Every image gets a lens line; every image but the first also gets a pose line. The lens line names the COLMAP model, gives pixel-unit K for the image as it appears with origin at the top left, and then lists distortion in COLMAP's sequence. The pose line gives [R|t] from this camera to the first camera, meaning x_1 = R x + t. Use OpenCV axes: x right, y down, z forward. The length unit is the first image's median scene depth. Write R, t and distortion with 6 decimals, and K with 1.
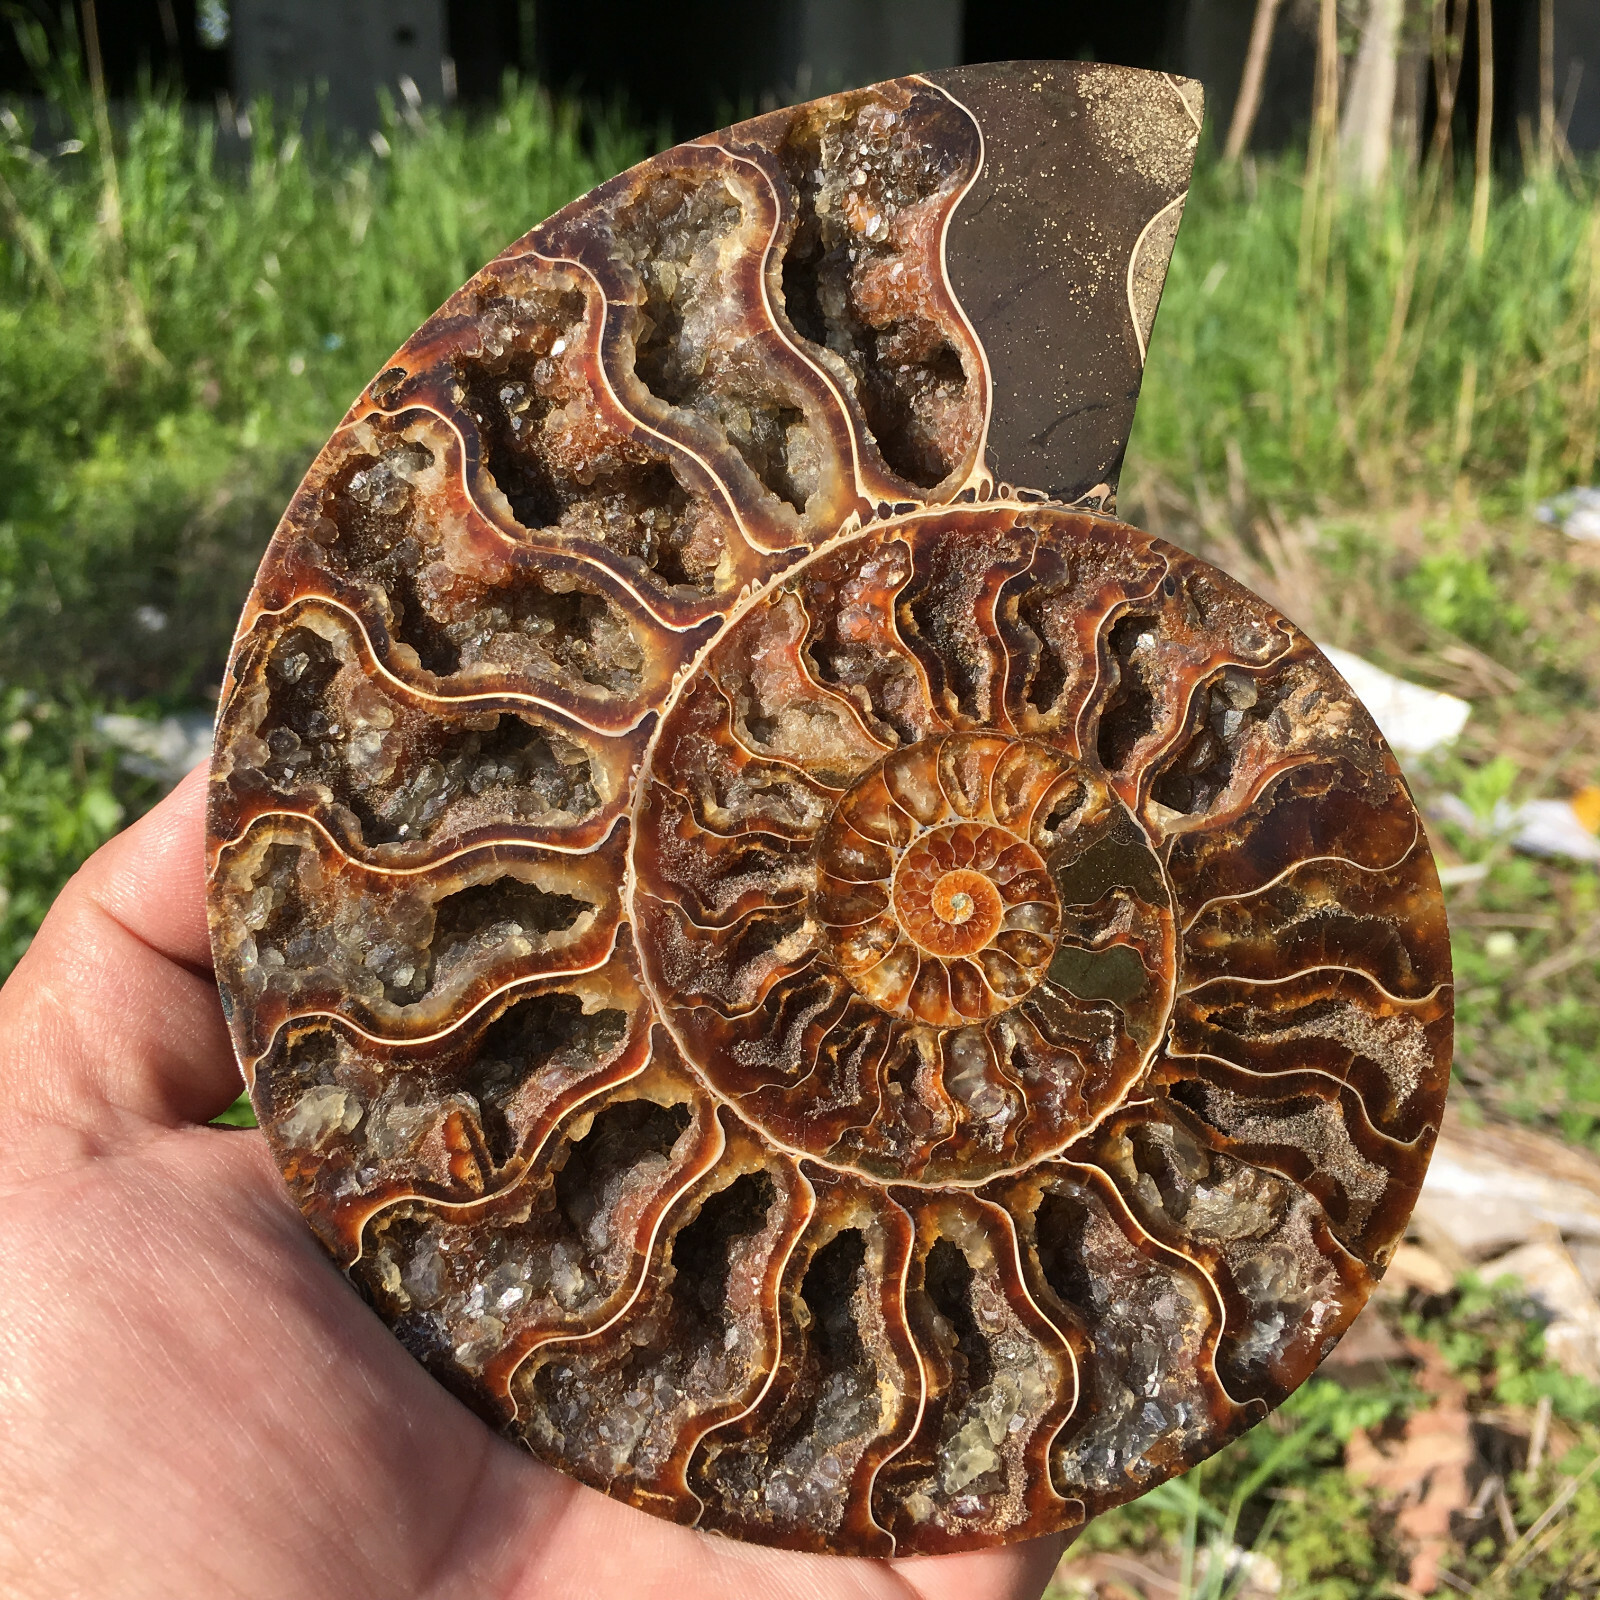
lens RADIAL K [[1798.1, 0, 800.0], [0, 1798.1, 800.0], [0, 0, 1]] dist [0.050930, -0.013425]
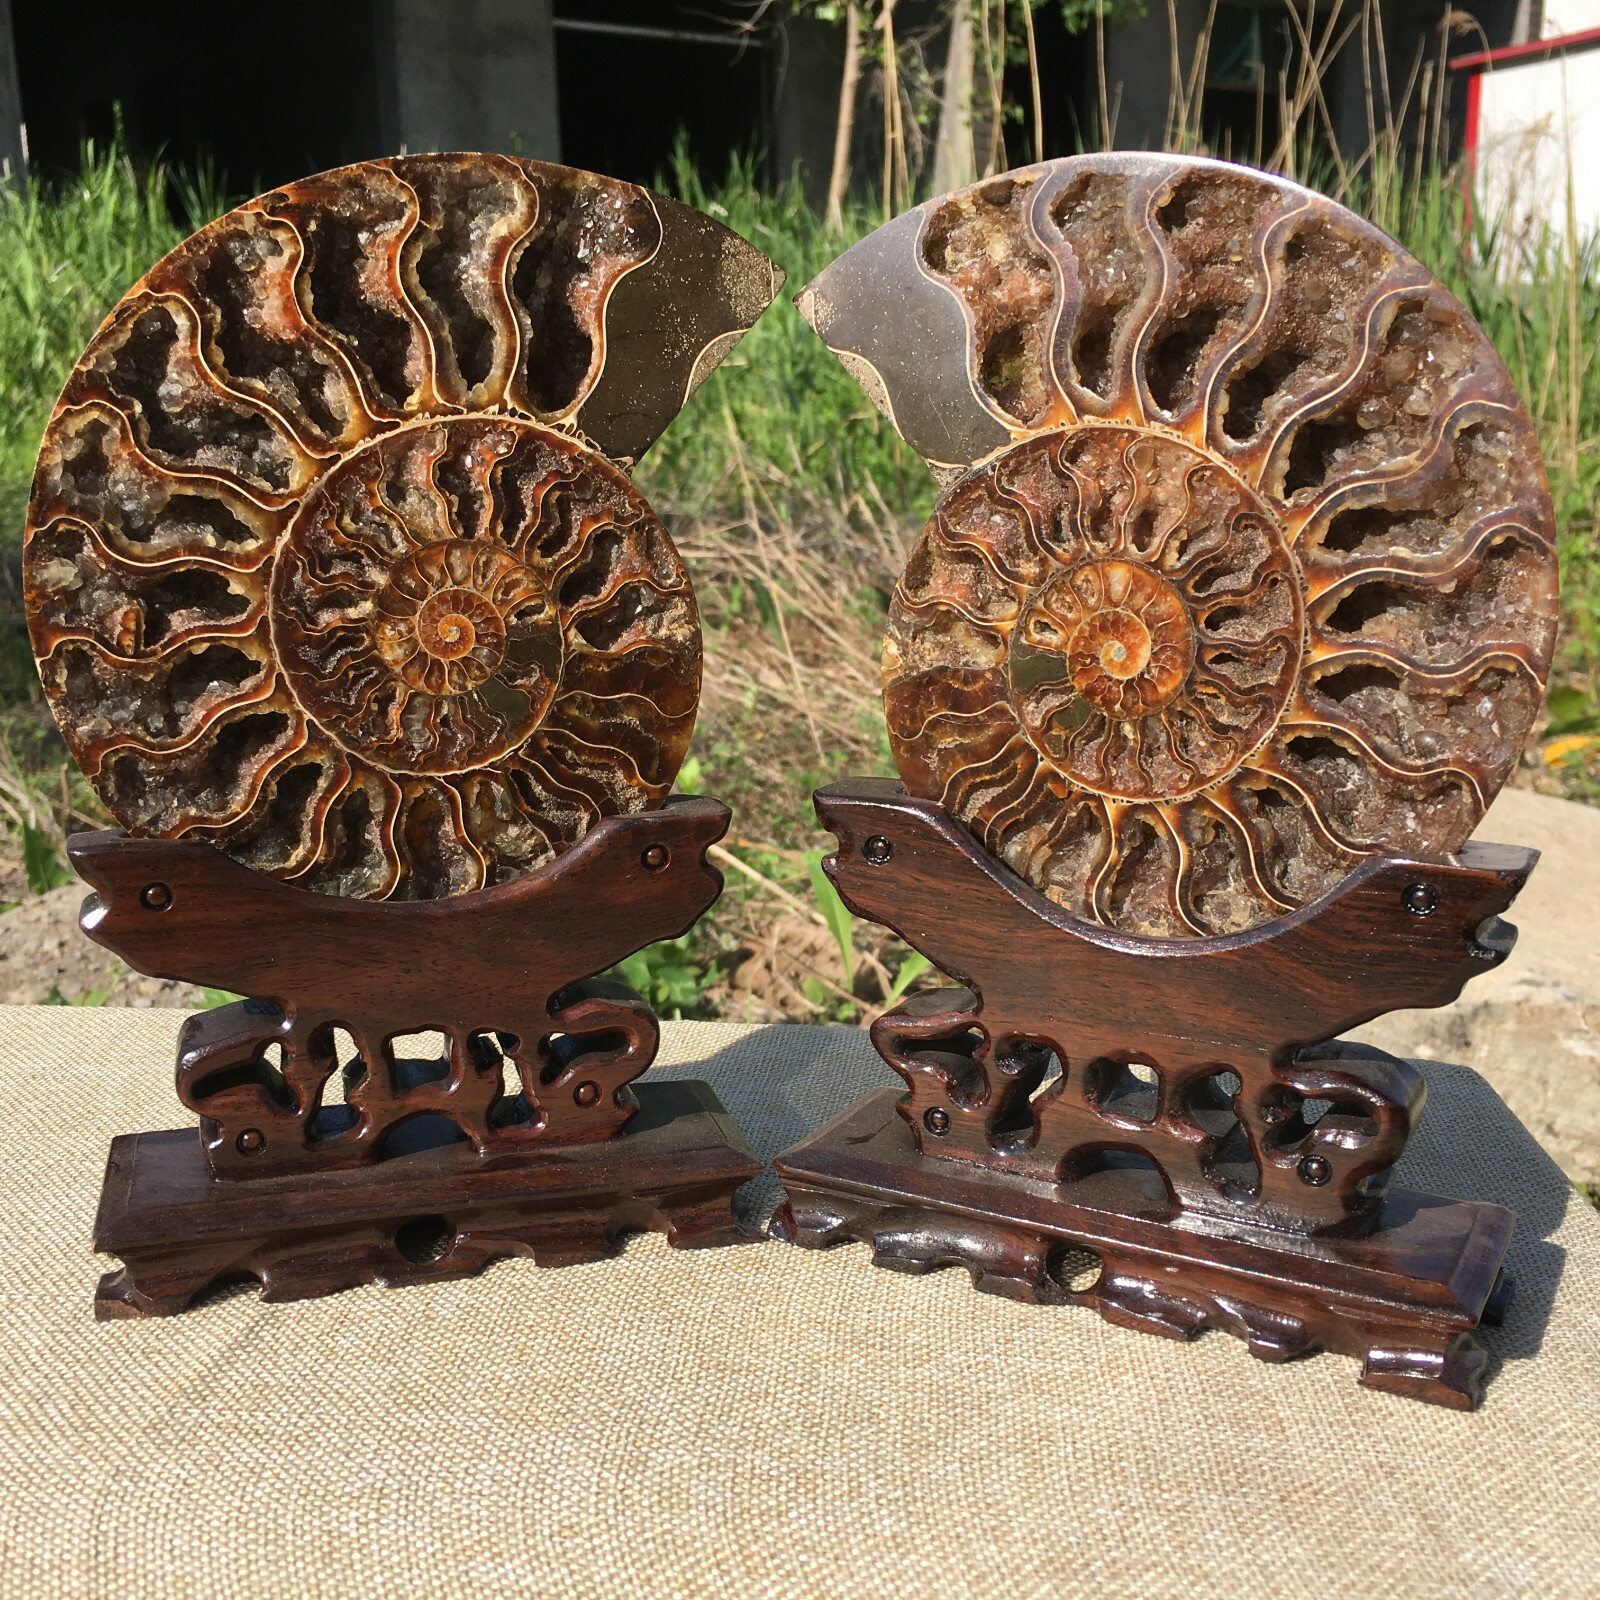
lens RADIAL K [[1875.8, 0, 799.1], [0, 1875.8, 793.8], [0, 0, 1]] dist [0.078758, -0.021694]
pose [[0.864021, 0.424257, 0.271059, -0.053759], [-0.462366, 0.881716, 0.093779, -0.136786], [-0.199210, -0.206355, 0.957984, -0.911773]]
